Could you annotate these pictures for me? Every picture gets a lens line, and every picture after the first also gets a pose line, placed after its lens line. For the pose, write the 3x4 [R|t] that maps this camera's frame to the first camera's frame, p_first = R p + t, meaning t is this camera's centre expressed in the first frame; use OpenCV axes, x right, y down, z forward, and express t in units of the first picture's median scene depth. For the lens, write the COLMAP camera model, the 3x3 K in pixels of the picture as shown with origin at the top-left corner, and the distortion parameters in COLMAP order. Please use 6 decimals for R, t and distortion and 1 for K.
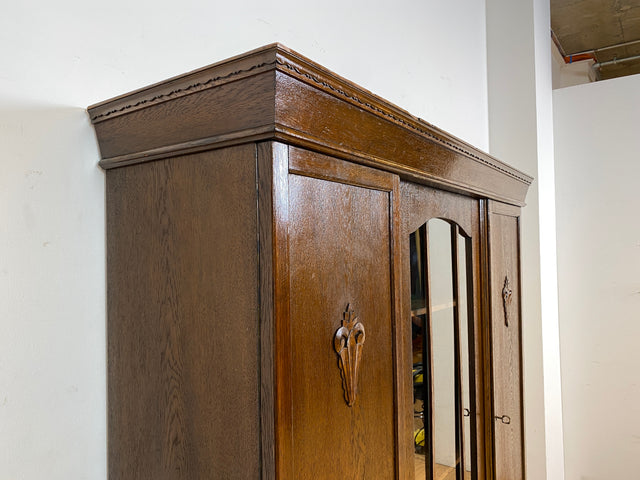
lens RADIAL K [[487.0, 0, 315.1], [0, 487.0, 240.4], [0, 0, 1]] dist [0.008150, -0.000522]
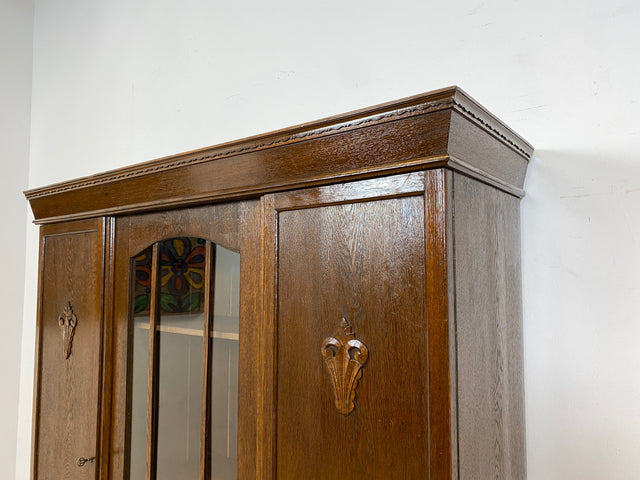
lens RADIAL K [[483.3, 0, 316.3], [0, 483.3, 239.6], [0, 0, 1]] dist [0.036653, -0.044502]
pose [[-0.039654, -0.055270, -0.997684, 1.834428], [0.020340, 0.998218, -0.056108, 0.031034], [0.999006, -0.022517, -0.038459, 1.973106]]
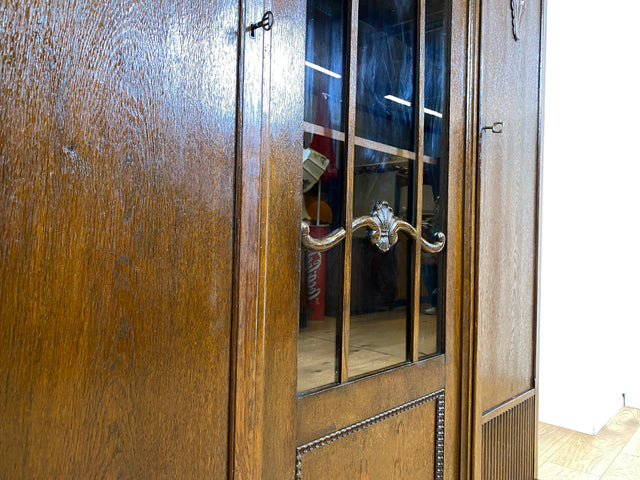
lens RADIAL K [[487.0, 0, 315.1], [0, 487.0, 240.4], [0, 0, 1]] dist [0.008150, -0.000522]
pose [[0.990676, 0.038321, -0.130739, 0.398321], [-0.036600, 0.999209, 0.015542, 0.942927], [0.131231, -0.010612, 0.991295, 0.448042]]
